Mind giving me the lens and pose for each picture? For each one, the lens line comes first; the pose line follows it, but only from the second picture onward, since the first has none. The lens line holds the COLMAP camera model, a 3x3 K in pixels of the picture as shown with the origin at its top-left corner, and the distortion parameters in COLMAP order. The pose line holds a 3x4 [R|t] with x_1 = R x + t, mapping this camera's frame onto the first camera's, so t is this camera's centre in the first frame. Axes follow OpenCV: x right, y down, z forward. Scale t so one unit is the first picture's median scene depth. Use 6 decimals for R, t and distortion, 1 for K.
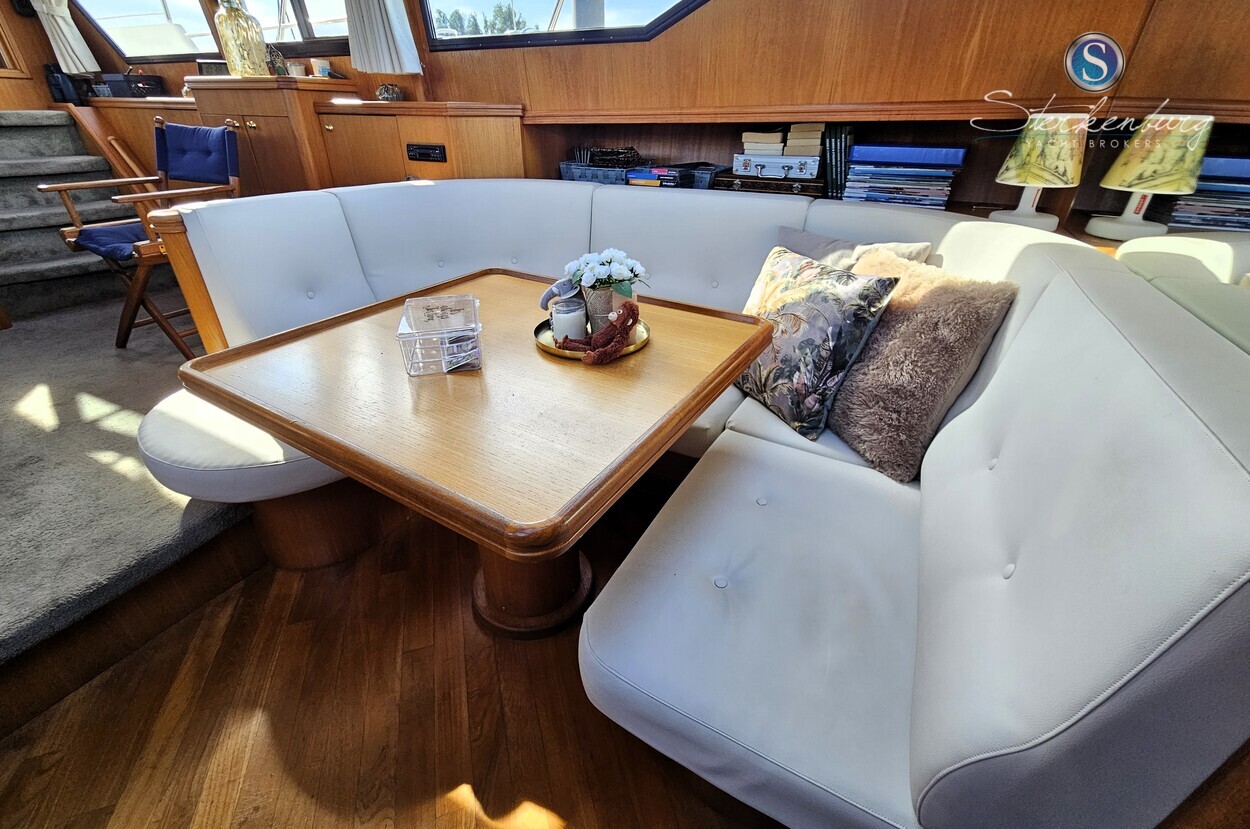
lens RADIAL K [[514.3, 0, 625.5], [0, 514.3, 407.4], [0, 0, 1]] dist [0.000264, -0.000134]
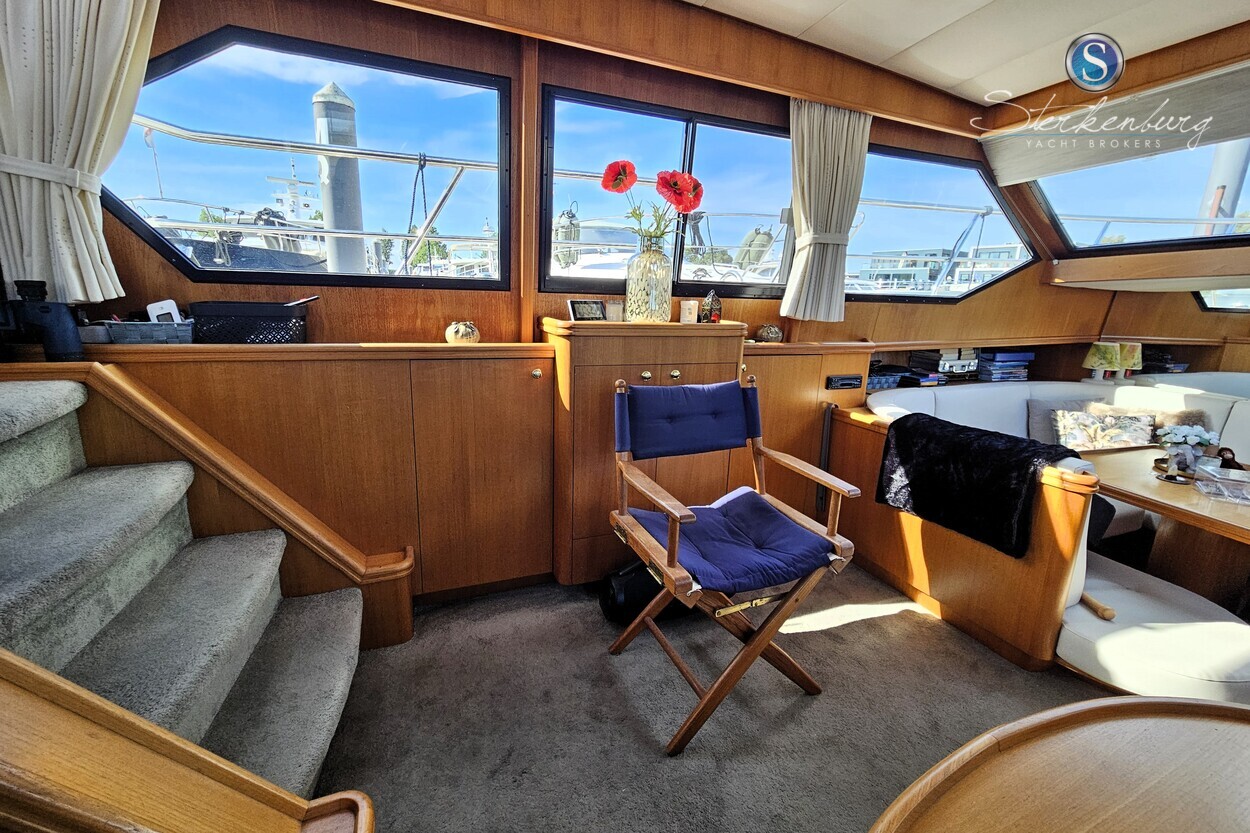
lens RADIAL K [[514.3, 0, 625.5], [0, 514.3, 409.4], [0, 0, 1]] dist [0.000264, -0.000134]
pose [[0.658699, -0.159039, 0.735406, -1.153978], [0.353671, 0.928141, -0.116061, -0.360537], [-0.664103, 0.336541, 0.667613, 0.444187]]
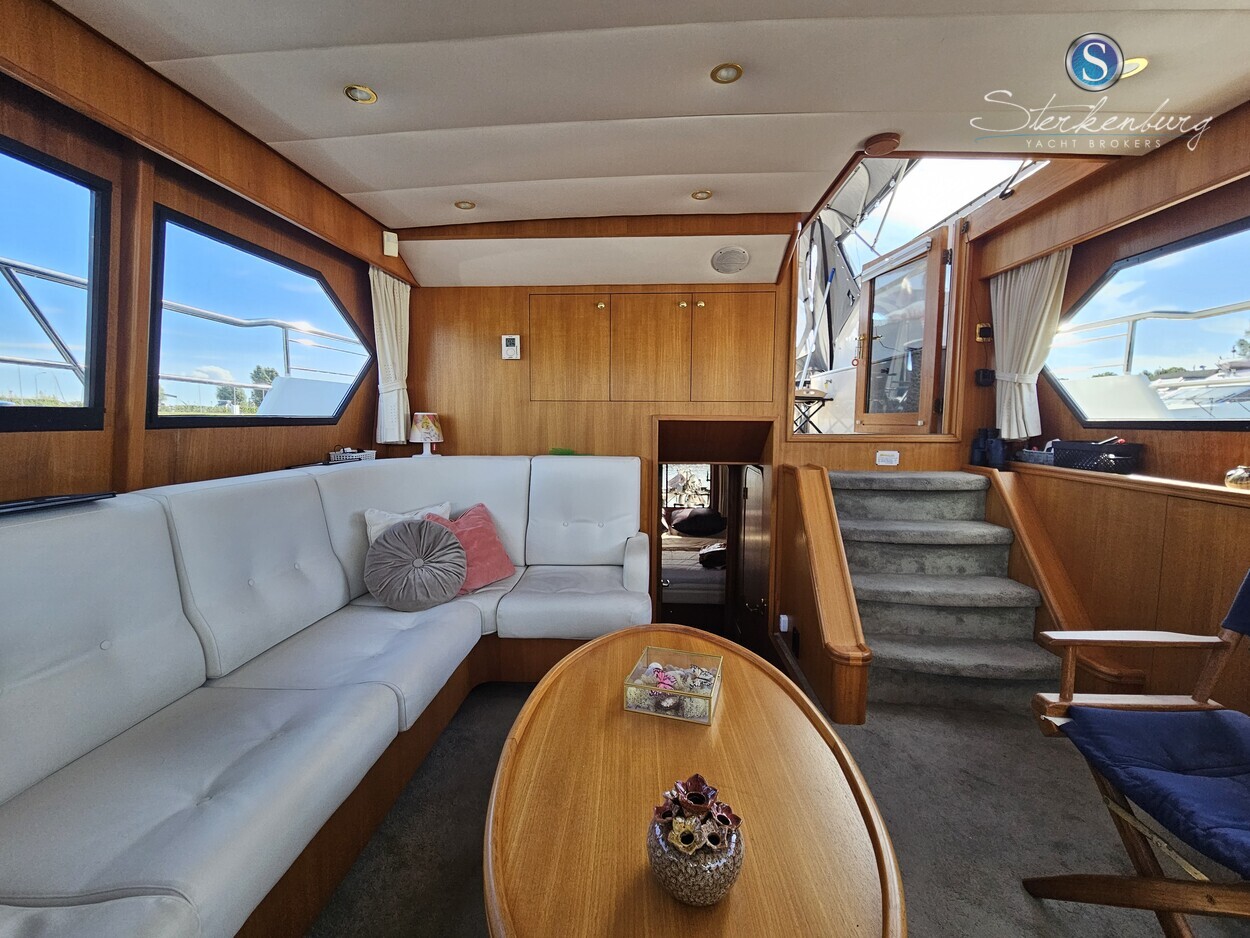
lens RADIAL K [[519.9, 0, 625.0], [0, 519.9, 469.0], [0, 0, 1]] dist [-0.000295, -0.000063]
pose [[0.403350, 0.073618, -0.912080, -0.557768], [-0.445563, 0.886411, -0.125496, -0.213646], [0.799239, 0.457008, 0.390335, 0.170154]]
